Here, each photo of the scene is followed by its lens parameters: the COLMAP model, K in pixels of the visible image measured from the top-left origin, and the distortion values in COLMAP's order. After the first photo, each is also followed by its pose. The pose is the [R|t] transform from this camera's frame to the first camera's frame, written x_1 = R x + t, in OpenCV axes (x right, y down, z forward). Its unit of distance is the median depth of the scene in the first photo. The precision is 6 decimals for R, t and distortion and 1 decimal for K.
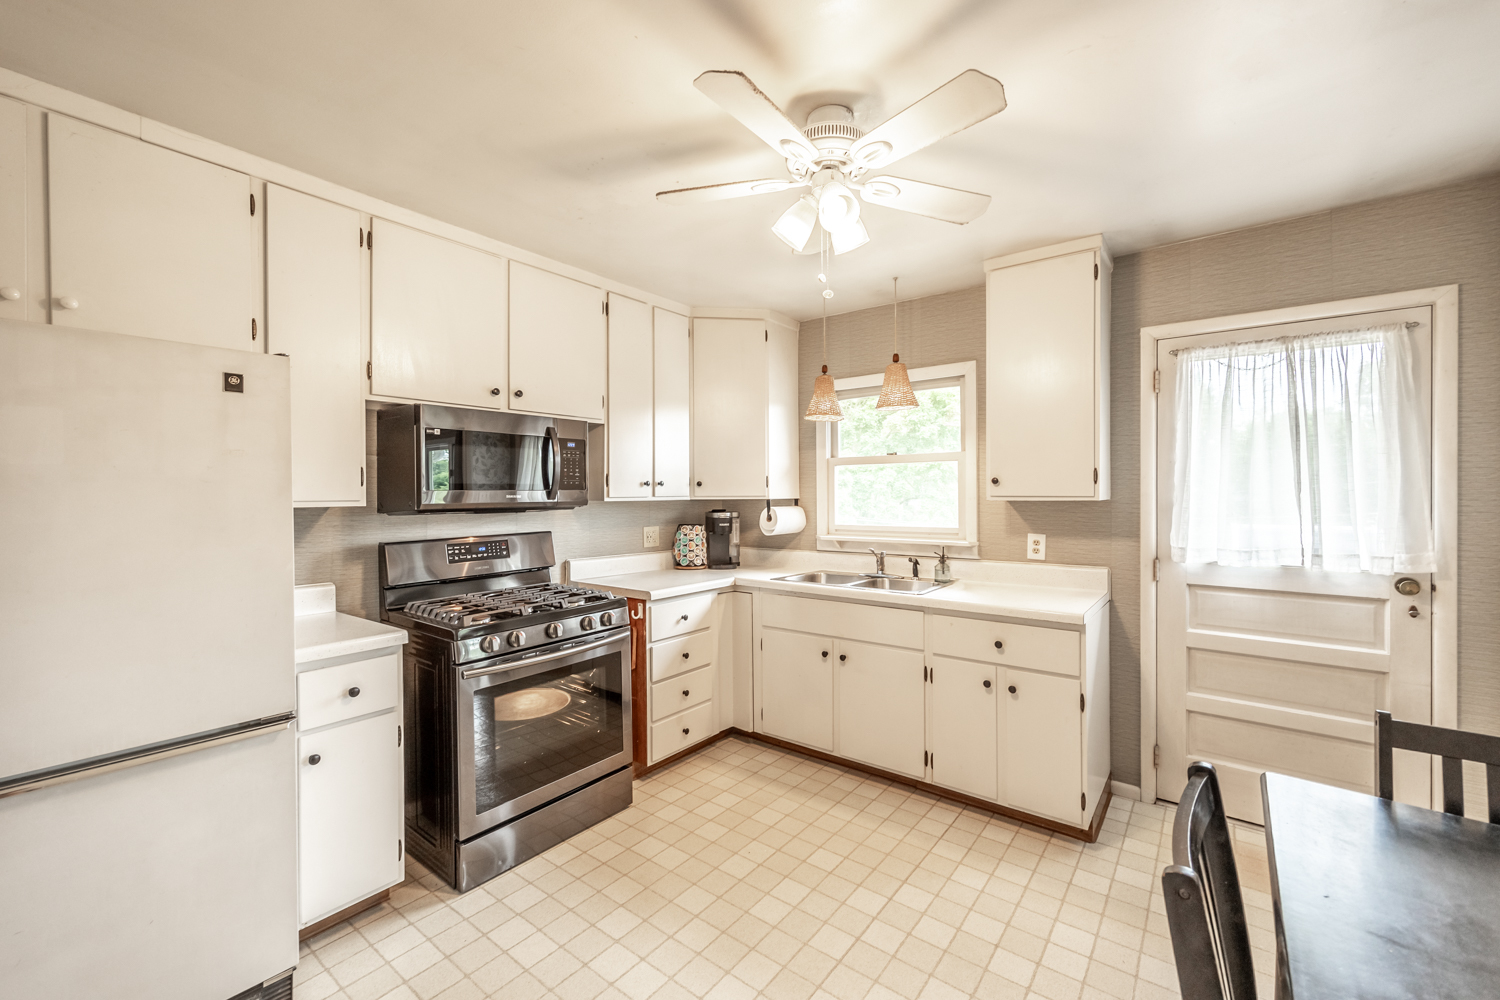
lens RADIAL K [[607.3, 0, 753.2], [0, 607.3, 500.3], [0, 0, 1]] dist [-0.000419, 0.000039]
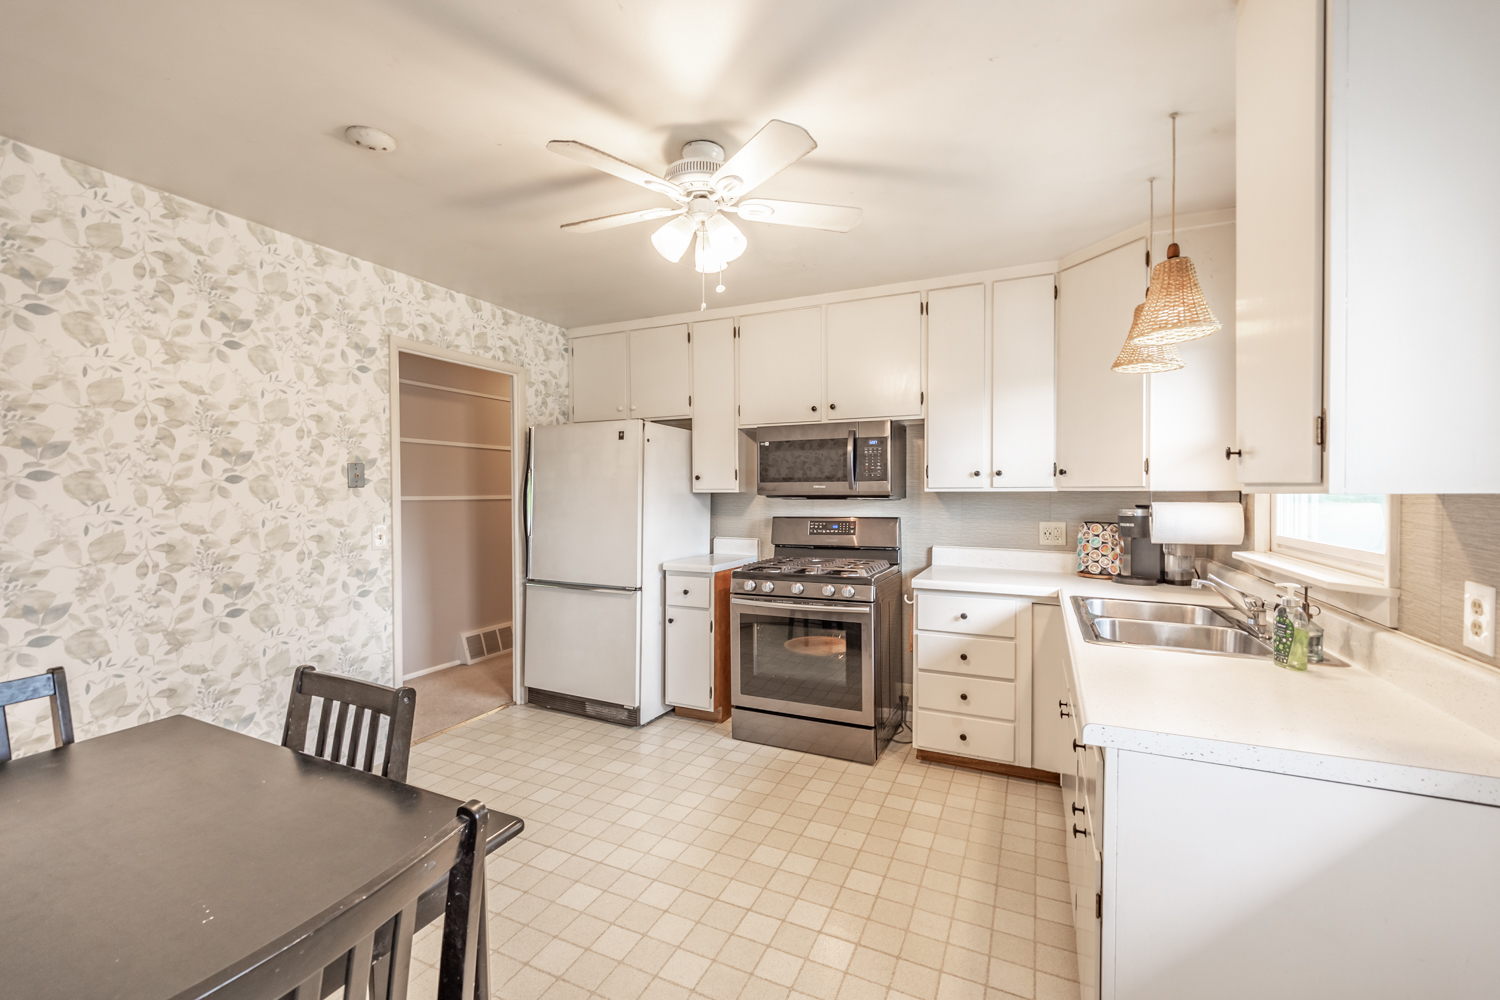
lens RADIAL K [[607.3, 0, 753.2], [0, 607.3, 500.3], [0, 0, 1]] dist [-0.000419, 0.000039]
pose [[0.234978, 0.020298, -0.971789, 0.772541], [-0.009162, 0.999784, 0.018668, -0.000041], [0.971957, 0.004517, 0.235114, 0.498403]]
